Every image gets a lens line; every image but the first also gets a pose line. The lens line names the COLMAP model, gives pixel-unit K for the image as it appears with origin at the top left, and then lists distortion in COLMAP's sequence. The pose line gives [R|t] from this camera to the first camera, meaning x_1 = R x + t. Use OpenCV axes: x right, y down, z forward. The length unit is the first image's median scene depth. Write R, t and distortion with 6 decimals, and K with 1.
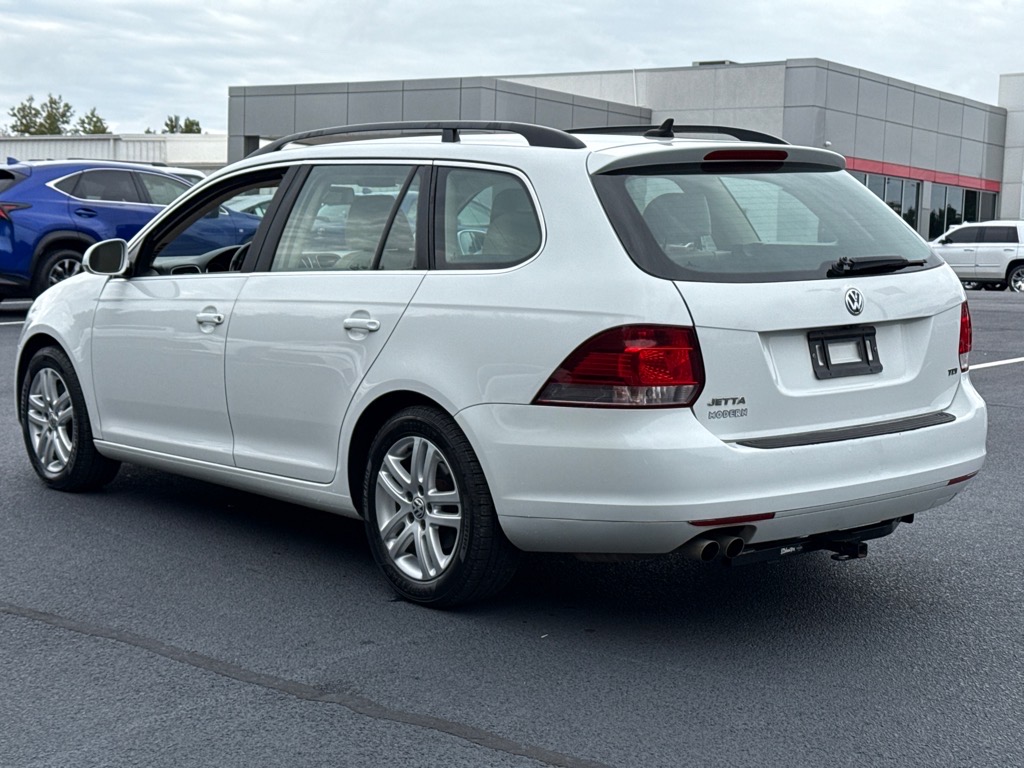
lens RADIAL K [[1688.5, 0, 512.0], [0, 1688.5, 384.0], [0, 0, 1]] dist [0.153690, 0.057481]
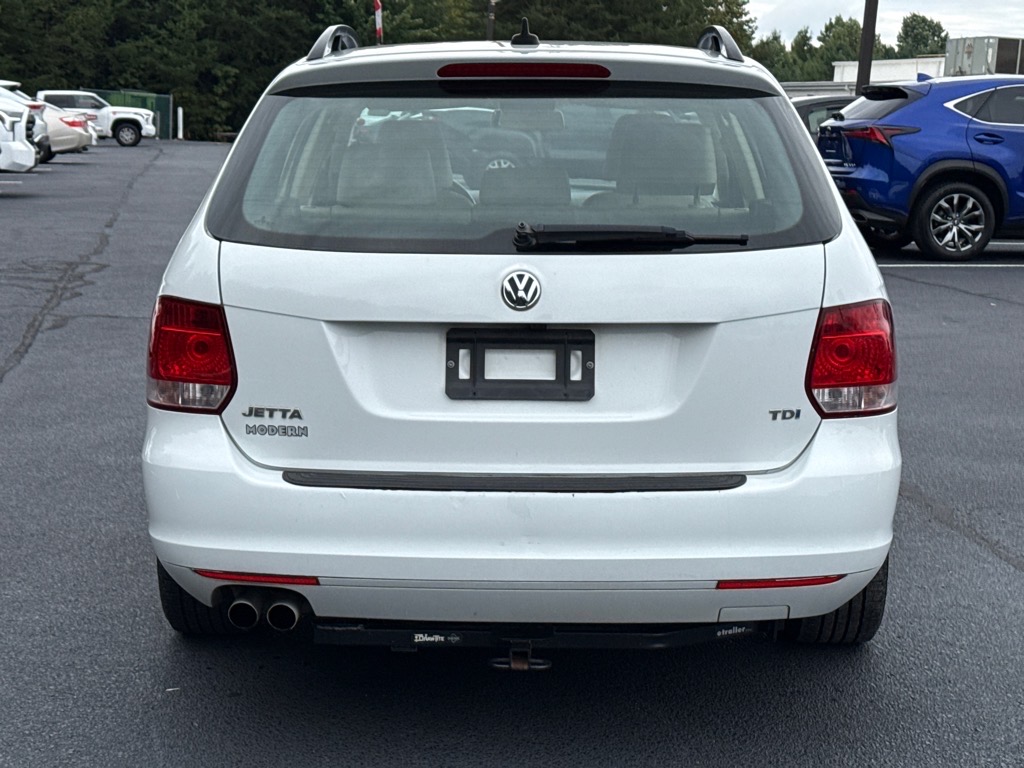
lens RADIAL K [[1958.0, 0, 512.0], [0, 1958.0, 384.0], [0, 0, 1]] dist [0.055927, 0.154718]
pose [[0.759283, 0.103975, -0.642400, 0.693389], [-0.087556, 0.994500, 0.057478, -0.055196], [0.644843, 0.012603, 0.764211, 0.403867]]
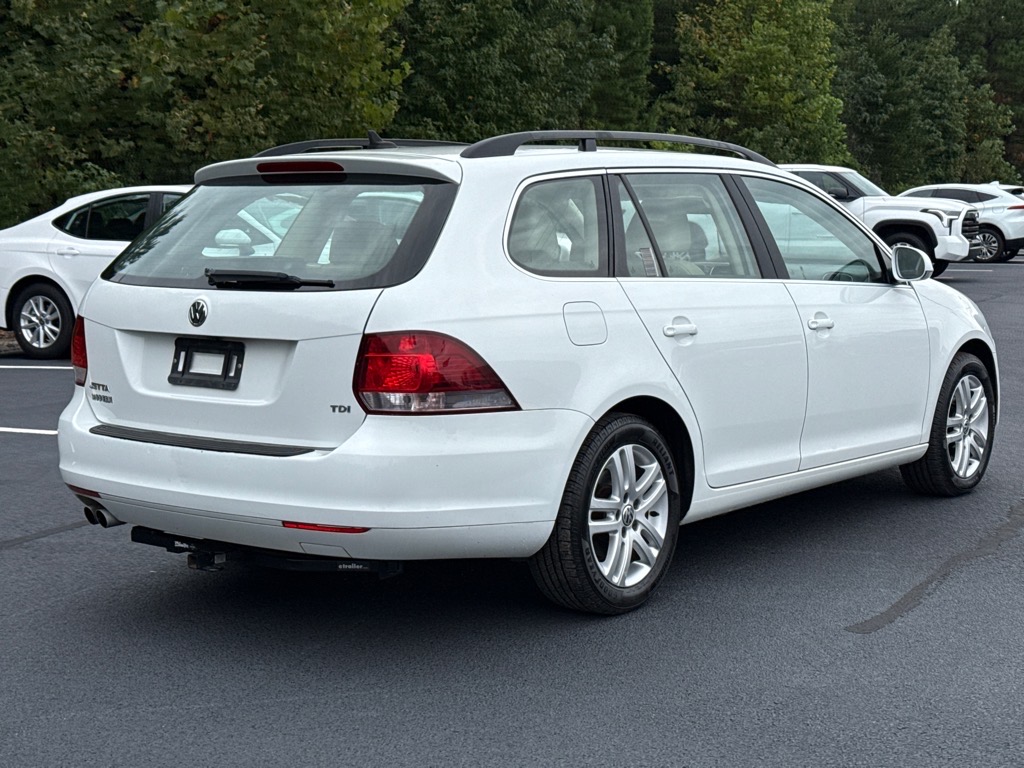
lens RADIAL K [[1711.8, 0, 512.0], [0, 1711.8, 384.0], [0, 0, 1]] dist [-0.034551, -0.003948]
pose [[0.231495, 0.109690, -0.966633, 1.214414], [-0.115022, 0.989740, 0.084766, -0.112800], [0.966012, 0.091561, 0.241736, 0.930935]]
